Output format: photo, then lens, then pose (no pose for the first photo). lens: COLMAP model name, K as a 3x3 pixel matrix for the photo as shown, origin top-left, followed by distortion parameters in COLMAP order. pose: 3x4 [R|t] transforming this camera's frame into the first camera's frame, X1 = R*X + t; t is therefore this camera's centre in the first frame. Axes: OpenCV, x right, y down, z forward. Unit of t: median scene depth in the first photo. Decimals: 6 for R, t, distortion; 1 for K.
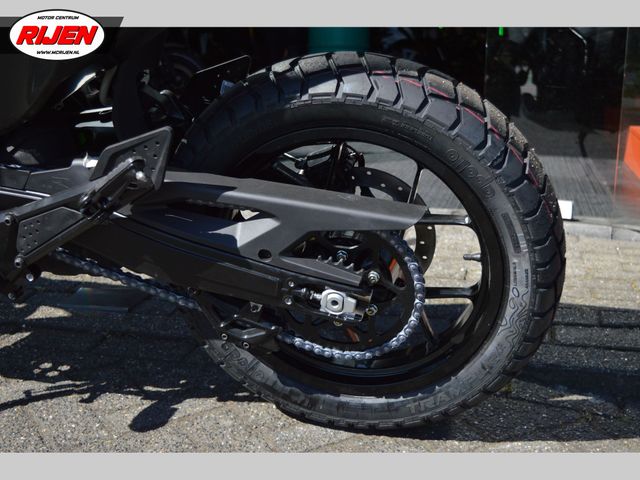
lens RADIAL K [[855.5, 0, 320.0], [0, 855.5, 240.0], [0, 0, 1]] dist [-0.024294, -0.036408]
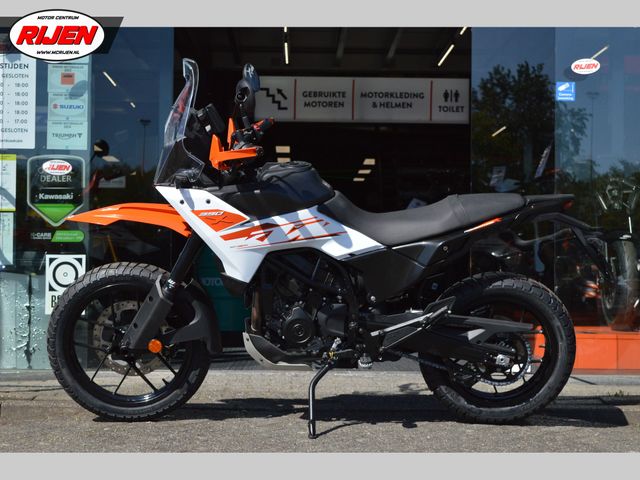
lens RADIAL K [[1348.8, 0, 331.0], [0, 1348.8, 238.7], [0, 0, 1]] dist [0.048808, 0.315225]
pose [[0.964078, 0.005119, 0.265570, -1.638948], [0.058282, 0.971374, -0.230297, 0.650851], [-0.259147, 0.237502, 0.936181, -2.973826]]
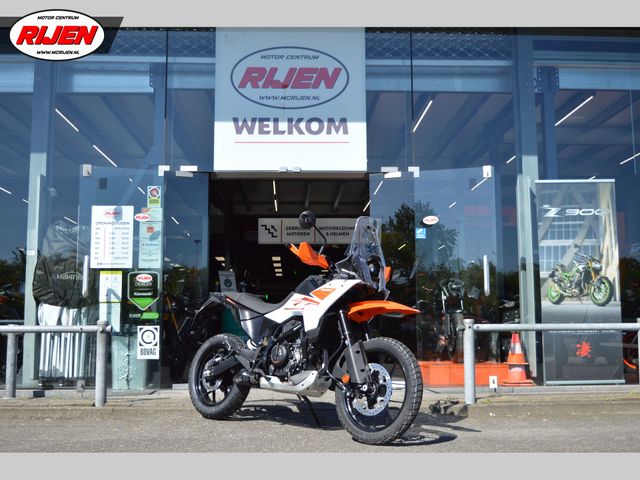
lens RADIAL K [[806.0, 0, 320.0], [0, 806.0, 240.0], [0, 0, 1]] dist [-0.028449, -0.024647]
pose [[0.960396, 0.016408, 0.278156, -1.658166], [0.073828, 0.947602, -0.310806, 0.703727], [-0.268680, 0.319033, 0.908861, -3.328000]]
